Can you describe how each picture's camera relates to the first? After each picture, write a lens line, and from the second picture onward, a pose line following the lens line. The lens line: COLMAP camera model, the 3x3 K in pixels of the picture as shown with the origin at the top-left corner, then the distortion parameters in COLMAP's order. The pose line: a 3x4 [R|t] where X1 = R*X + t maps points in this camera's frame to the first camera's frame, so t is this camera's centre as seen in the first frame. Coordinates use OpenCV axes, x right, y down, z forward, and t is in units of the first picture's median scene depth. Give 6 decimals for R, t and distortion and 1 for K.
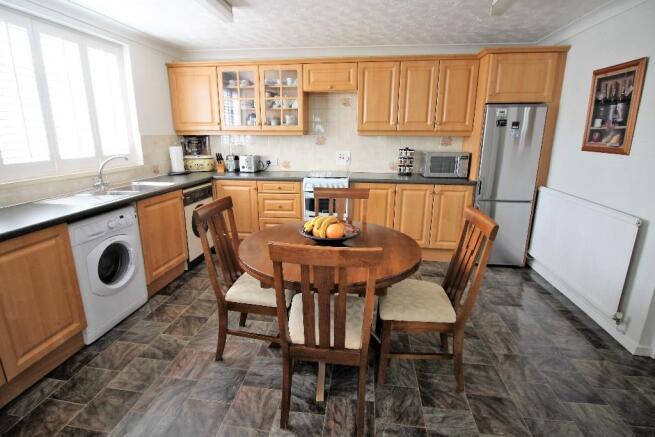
lens RADIAL K [[320.1, 0, 322.4], [0, 320.1, 209.7], [0, 0, 1]] dist [-0.002563, -0.010753]
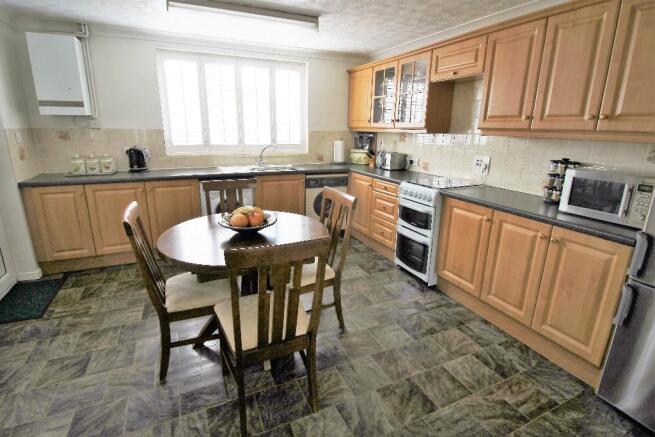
lens RADIAL K [[320.1, 0, 325.2], [0, 320.1, 213.0], [0, 0, 1]] dist [-0.002563, -0.010753]
pose [[0.527484, 0.225040, -0.819218, 0.585298], [-0.207482, 0.969204, 0.132646, -0.087793], [0.823840, 0.100004, 0.557932, 0.333639]]
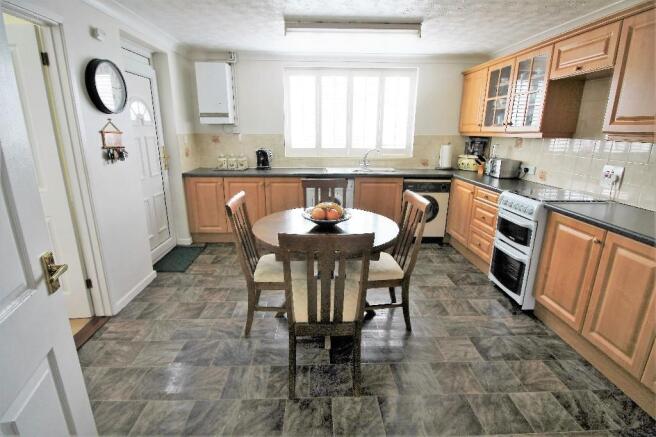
lens RADIAL K [[320.6, 0, 338.0], [0, 320.6, 216.3], [0, 0, 1]] dist [-0.002563, -0.010753]
pose [[0.153593, 0.253662, -0.955021, 0.688276], [-0.232668, 0.948599, 0.214537, -0.116952], [0.960351, 0.189252, 0.204717, 0.452142]]
